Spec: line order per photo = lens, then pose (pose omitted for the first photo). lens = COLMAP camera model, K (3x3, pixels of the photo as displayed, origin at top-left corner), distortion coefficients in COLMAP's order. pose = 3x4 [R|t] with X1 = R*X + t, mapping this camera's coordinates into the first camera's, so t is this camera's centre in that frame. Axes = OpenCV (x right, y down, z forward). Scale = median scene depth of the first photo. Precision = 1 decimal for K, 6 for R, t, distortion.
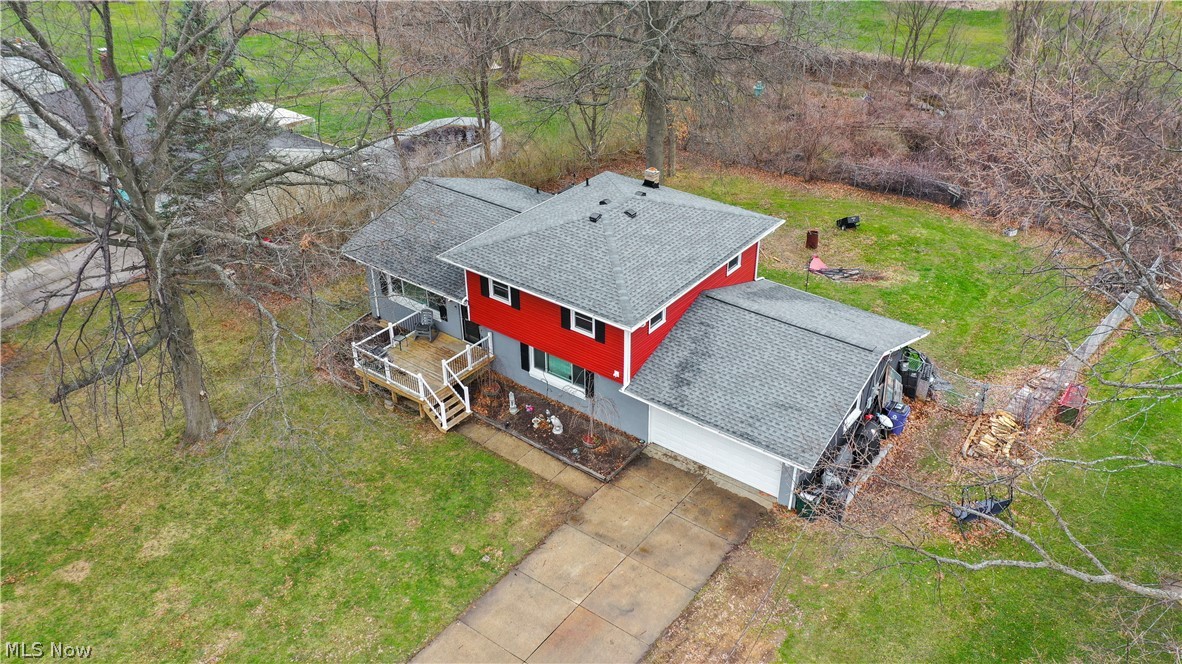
lens RADIAL K [[941.6, 0, 591.0], [0, 941.6, 332.0], [0, 0, 1]] dist [0.011439, 0.006019]
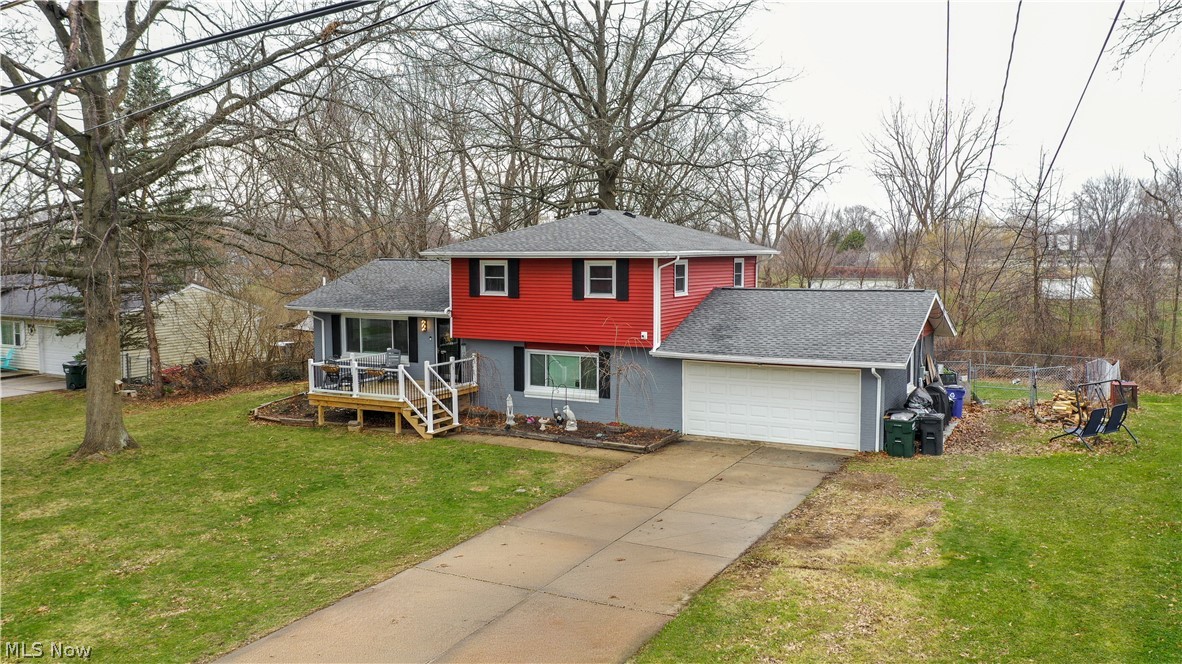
lens RADIAL K [[941.6, 0, 591.0], [0, 941.6, 332.0], [0, 0, 1]] dist [0.011439, 0.006019]
pose [[0.987693, -0.012281, 0.155921, -0.149334], [0.079820, 0.896895, -0.434981, 0.398257], [-0.134503, 0.442074, 0.886837, 0.241558]]
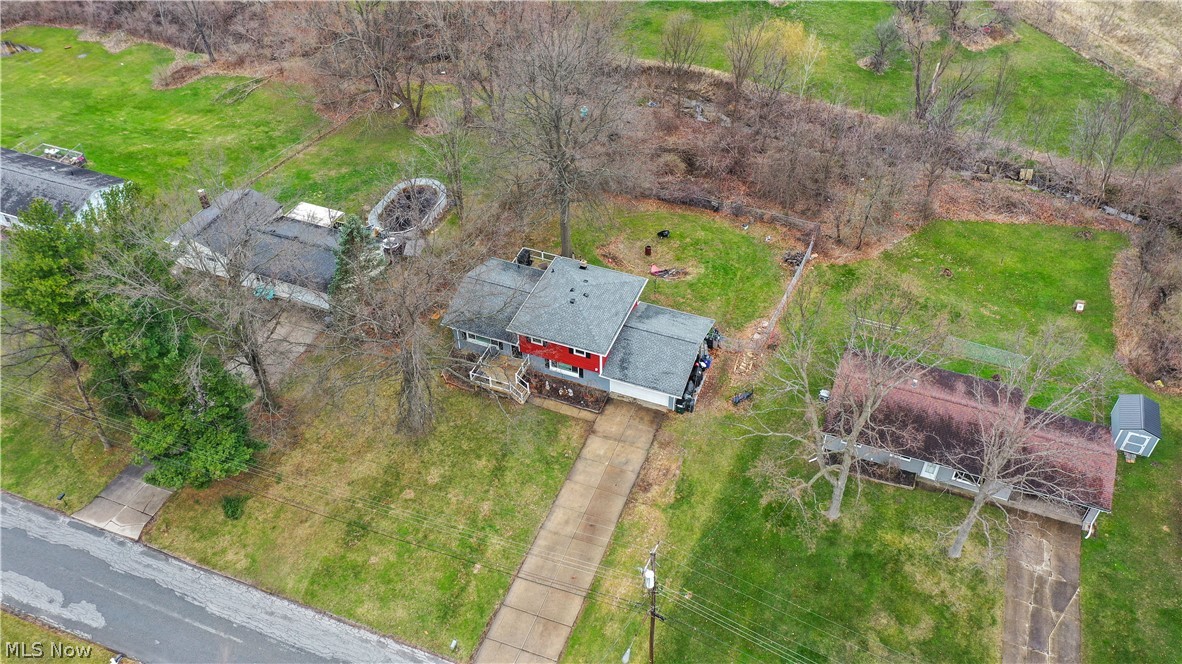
lens RADIAL K [[941.6, 0, 591.0], [0, 941.6, 332.0], [0, 0, 1]] dist [0.011439, 0.006019]
pose [[0.961986, -0.184846, 0.201033, -0.438996], [0.143598, 0.968512, 0.203380, -0.523718], [-0.232297, -0.166781, 0.958239, -1.247342]]
